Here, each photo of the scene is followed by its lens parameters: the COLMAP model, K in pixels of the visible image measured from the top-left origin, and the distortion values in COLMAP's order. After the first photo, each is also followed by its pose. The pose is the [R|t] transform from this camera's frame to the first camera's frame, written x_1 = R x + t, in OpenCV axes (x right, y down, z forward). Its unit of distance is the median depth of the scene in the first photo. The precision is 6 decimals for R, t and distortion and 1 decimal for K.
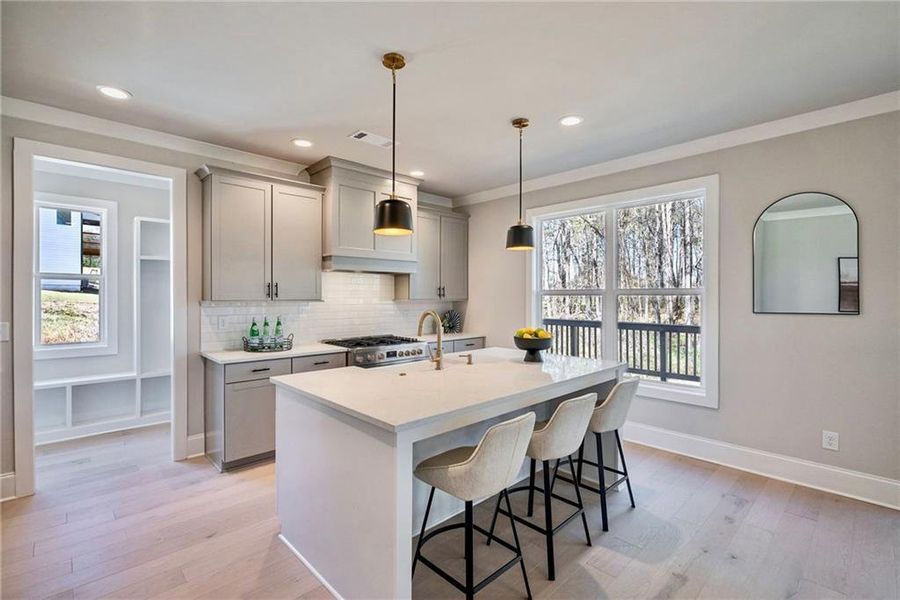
lens RADIAL K [[396.7, 0, 422.7], [0, 396.7, 295.3], [0, 0, 1]] dist [0.000232, 0.000284]
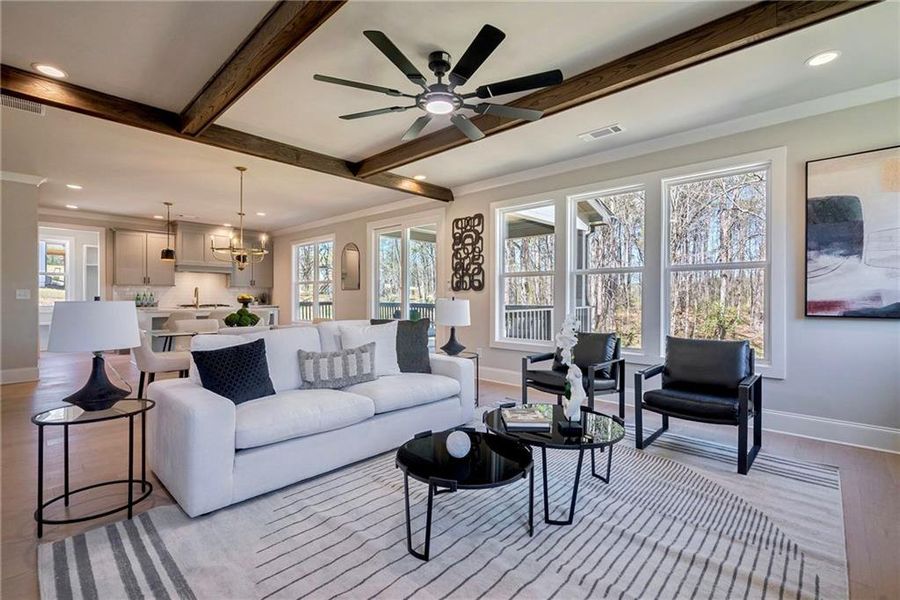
lens RADIAL K [[408.7, 0, 453.3], [0, 408.7, 298.0], [0, 0, 1]] dist [-0.003601, -0.000138]
pose [[0.996739, -0.000736, 0.080686, 1.259818], [0.000203, 0.999978, 0.006615, 0.077304], [-0.080689, -0.006577, 0.996718, -1.566867]]
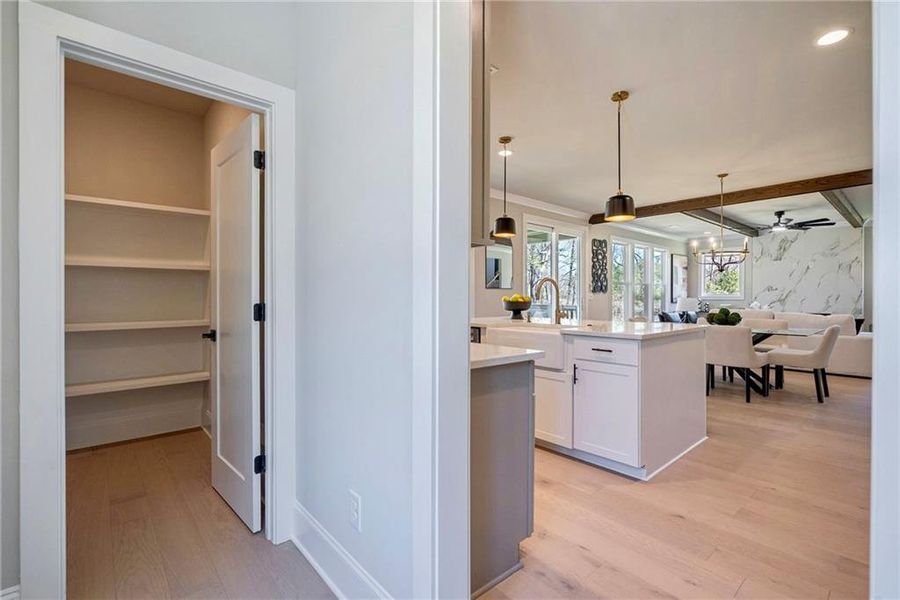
lens RADIAL K [[400.4, 0, 457.9], [0, 400.4, 297.1], [0, 0, 1]] dist [-0.004581, -0.000190]
pose [[0.019541, -0.004690, 0.999798, -1.011674], [-0.000346, 0.999989, 0.004698, 0.075029], [-0.999809, -0.000437, 0.019540, 1.040281]]
